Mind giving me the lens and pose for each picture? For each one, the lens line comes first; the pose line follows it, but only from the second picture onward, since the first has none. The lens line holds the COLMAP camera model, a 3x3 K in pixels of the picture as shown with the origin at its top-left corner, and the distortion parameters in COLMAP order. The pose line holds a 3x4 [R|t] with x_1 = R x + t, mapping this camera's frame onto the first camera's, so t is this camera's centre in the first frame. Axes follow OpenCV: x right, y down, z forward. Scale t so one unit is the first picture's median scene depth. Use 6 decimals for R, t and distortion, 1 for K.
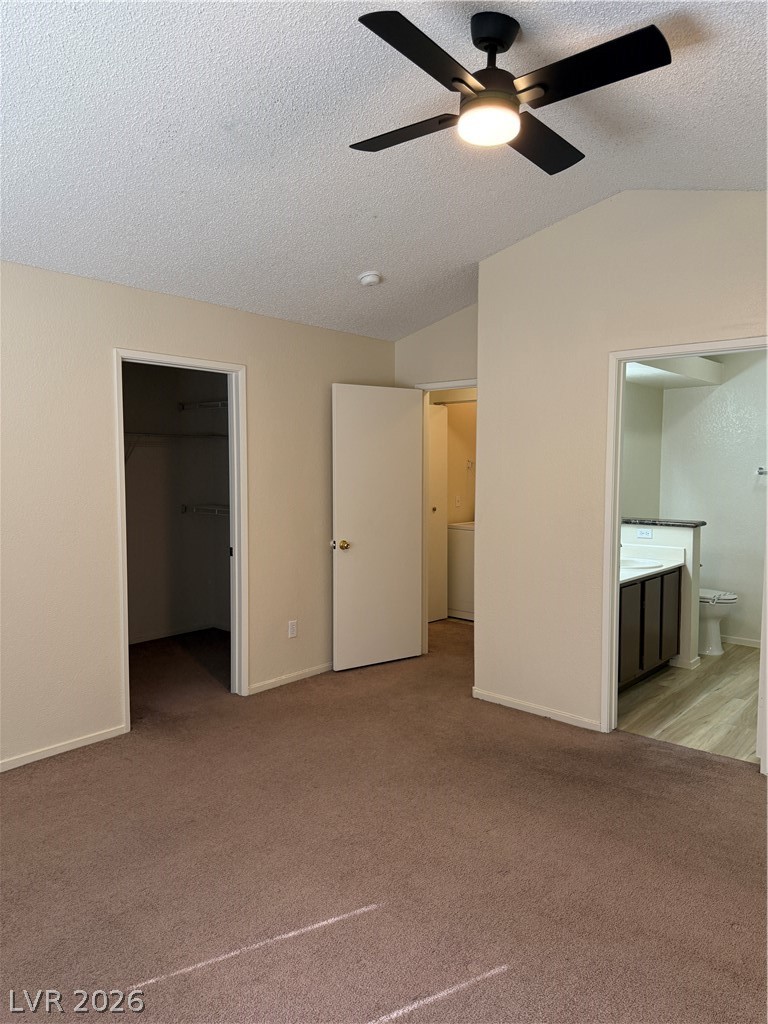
lens RADIAL K [[710.9, 0, 384.0], [0, 710.9, 512.0], [0, 0, 1]] dist [0.000842, -0.006883]
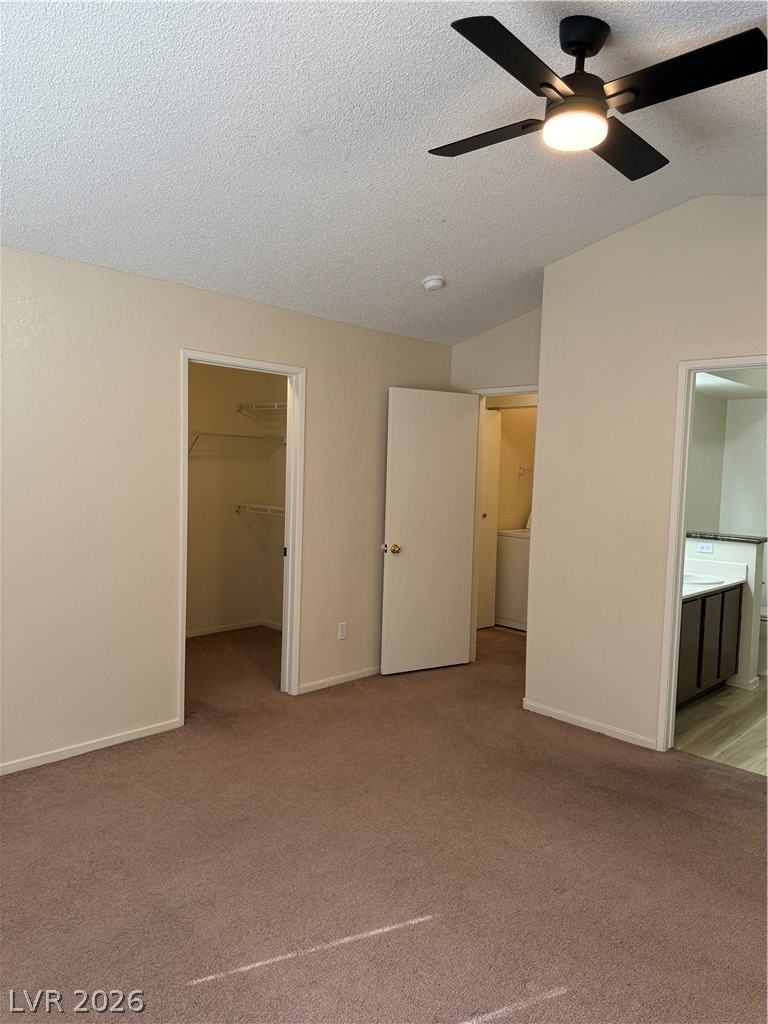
lens RADIAL K [[712.8, 0, 384.0], [0, 712.8, 512.0], [0, 0, 1]] dist [-0.001069, -0.004398]
pose [[0.997552, 0.032148, -0.062101, -0.020766], [-0.032425, 0.999468, -0.003462, -0.002209], [0.061956, 0.005467, 0.998064, 0.001091]]
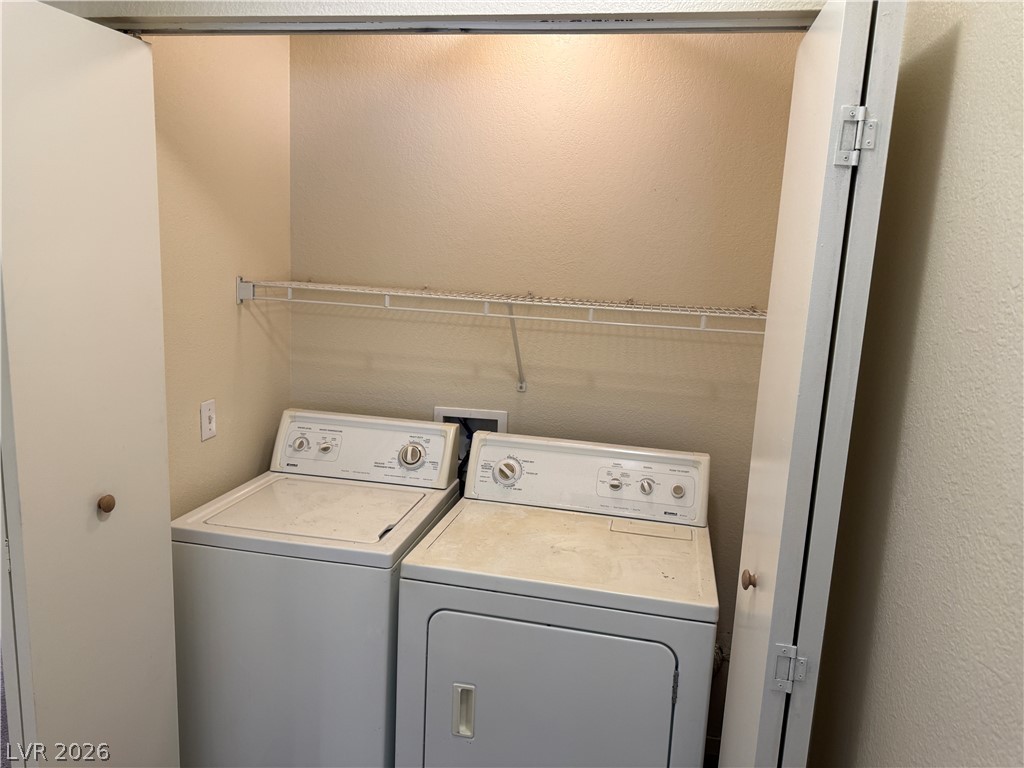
lens RADIAL K [[712.8, 0, 512.0], [0, 712.8, 384.0], [0, 0, 1]] dist [-0.001069, -0.004398]
pose [[0.871081, -0.043638, 0.489196, 0.194946], [-0.013400, 0.993562, 0.112490, -0.185141], [-0.490956, -0.104544, 0.864889, 1.938720]]
